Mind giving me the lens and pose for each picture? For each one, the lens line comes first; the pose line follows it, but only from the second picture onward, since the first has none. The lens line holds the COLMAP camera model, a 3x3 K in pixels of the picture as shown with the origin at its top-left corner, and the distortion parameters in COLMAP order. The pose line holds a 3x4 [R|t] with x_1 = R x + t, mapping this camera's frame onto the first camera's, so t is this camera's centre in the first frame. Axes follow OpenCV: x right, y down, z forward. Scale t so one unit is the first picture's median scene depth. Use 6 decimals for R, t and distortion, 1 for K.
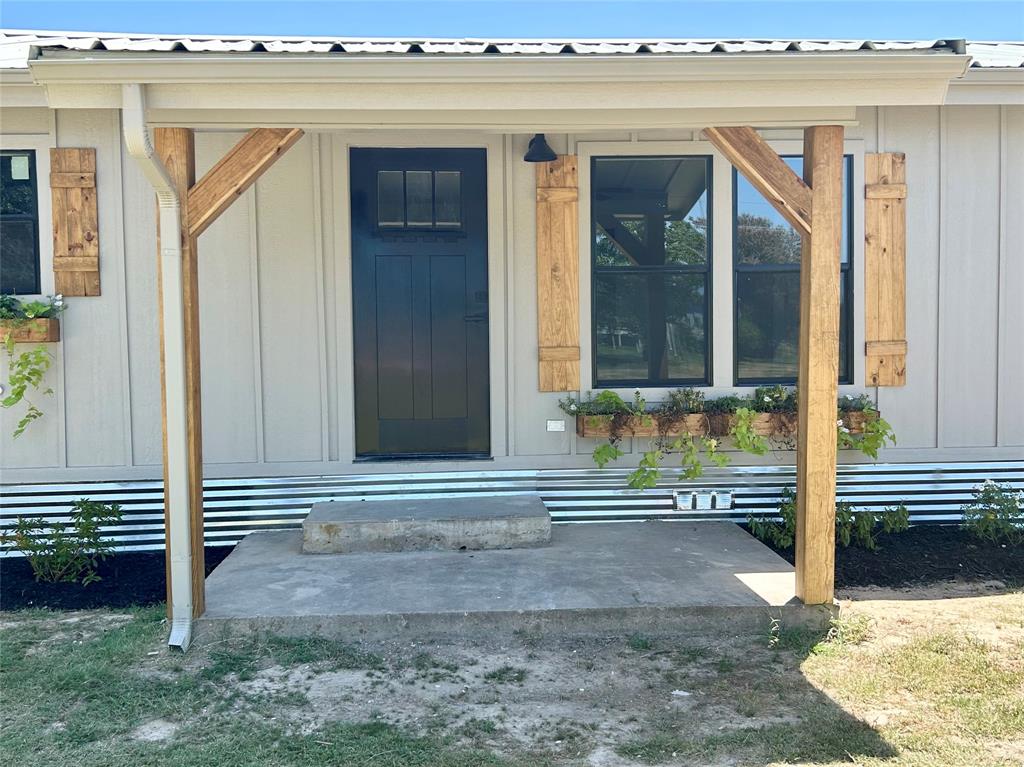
lens RADIAL K [[938.1, 0, 511.1], [0, 938.1, 384.6], [0, 0, 1]] dist [0.113000, 0.000000]
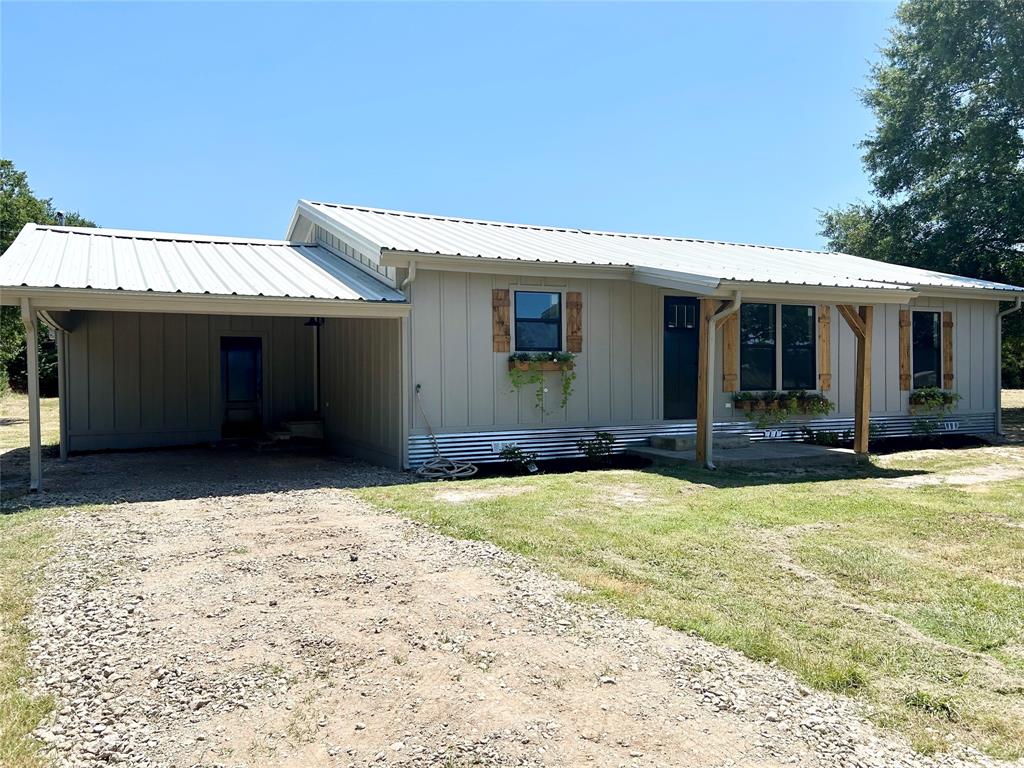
lens RADIAL K [[775.5, 0, 512.9], [0, 775.5, 381.0], [0, 0, 1]] dist [0.039818, -0.047164]
pose [[0.928695, 0.006381, 0.370790, -1.297219], [0.011278, 0.998903, -0.045439, 0.068527], [-0.370674, 0.046381, 0.927604, -0.758660]]
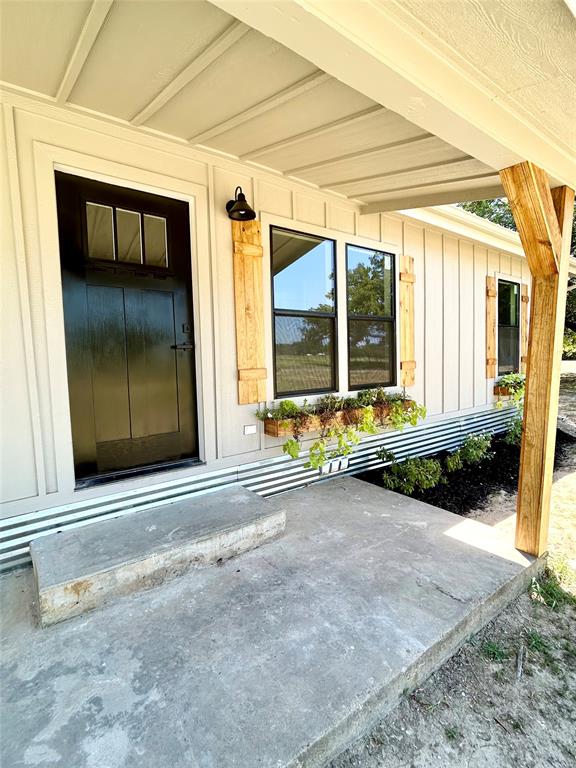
lens RADIAL K [[365.4, 0, 286.4], [0, 365.4, 385.0], [0, 0, 1]] dist [0.000918, 0.001410]
pose [[0.841577, -0.053056, 0.537525, -0.181156], [0.046706, 0.998585, 0.025440, -0.028822], [-0.538114, 0.003695, 0.842864, 0.552223]]
